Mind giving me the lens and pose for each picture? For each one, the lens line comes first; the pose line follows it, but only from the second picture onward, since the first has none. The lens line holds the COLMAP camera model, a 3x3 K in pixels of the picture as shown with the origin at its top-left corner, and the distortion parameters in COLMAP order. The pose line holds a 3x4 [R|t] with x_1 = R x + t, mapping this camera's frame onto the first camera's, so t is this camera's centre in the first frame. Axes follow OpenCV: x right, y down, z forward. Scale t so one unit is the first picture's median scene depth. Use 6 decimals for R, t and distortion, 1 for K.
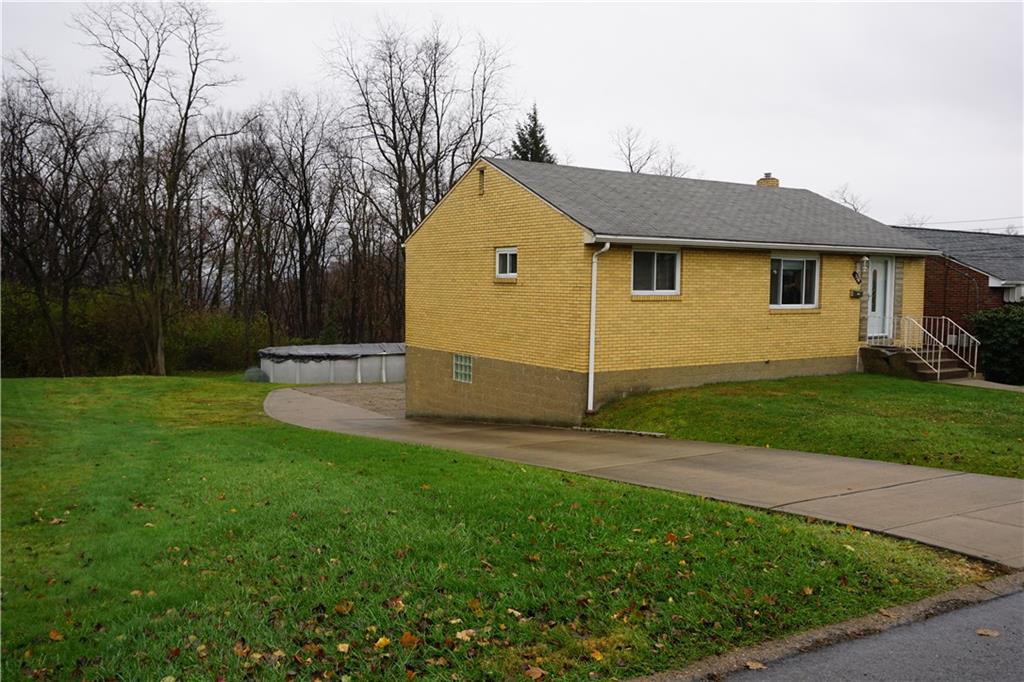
lens RADIAL K [[853.3, 0, 512.0], [0, 853.3, 341.0], [0, 0, 1]] dist [-0.016857, -0.003715]
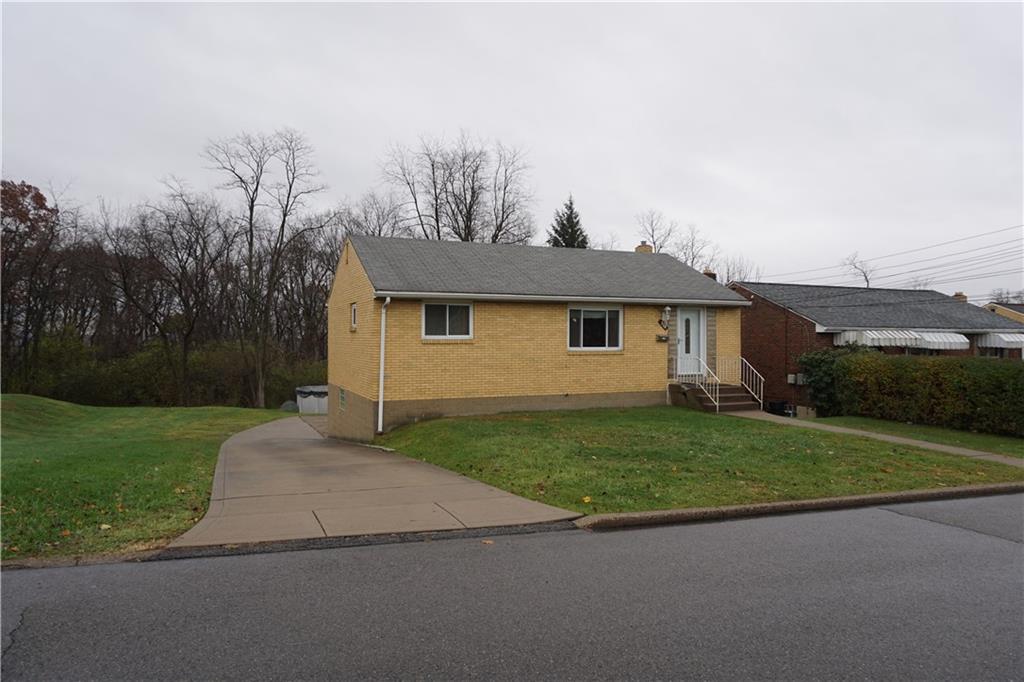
lens RADIAL K [[678.1, 0, 511.9], [0, 678.1, 345.1], [0, 0, 1]] dist [-0.055495, 0.035566]
pose [[0.985957, -0.006732, -0.166861, 0.358259], [-0.003498, 0.998135, -0.060938, 0.011978], [0.166960, 0.060666, 0.984096, 0.042213]]
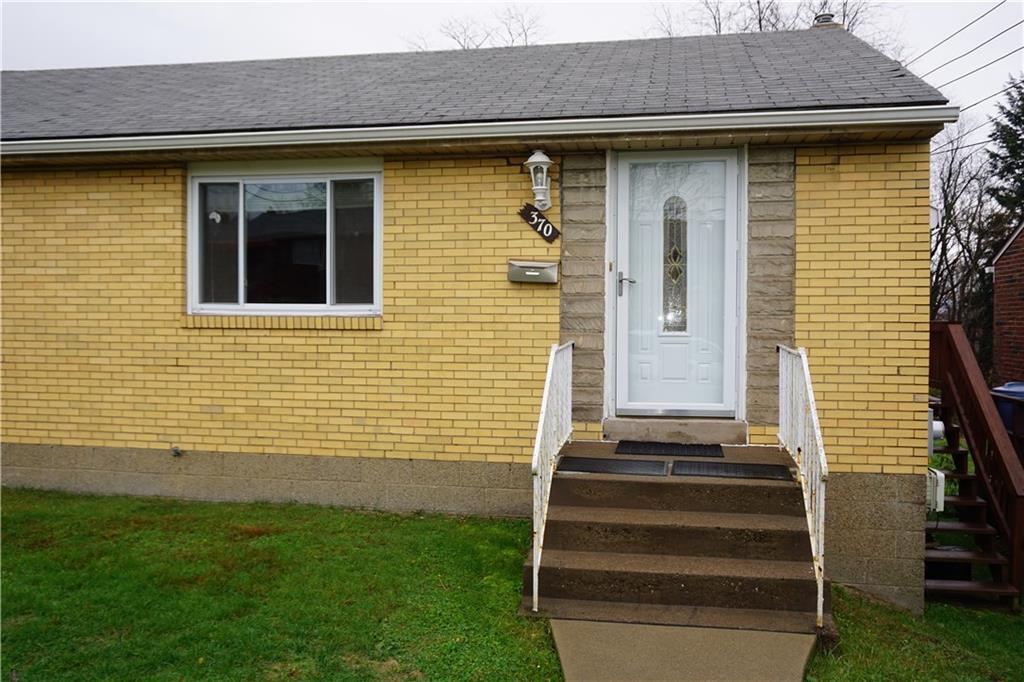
lens RADIAL K [[853.3, 0, 512.0], [0, 853.3, 341.0], [0, 0, 1]] dist [-0.016857, -0.003715]
pose [[0.729377, 0.015816, -0.683929, 0.624972], [-0.045223, 0.998661, -0.025134, -0.021294], [0.682616, 0.049261, 0.729115, 0.767716]]
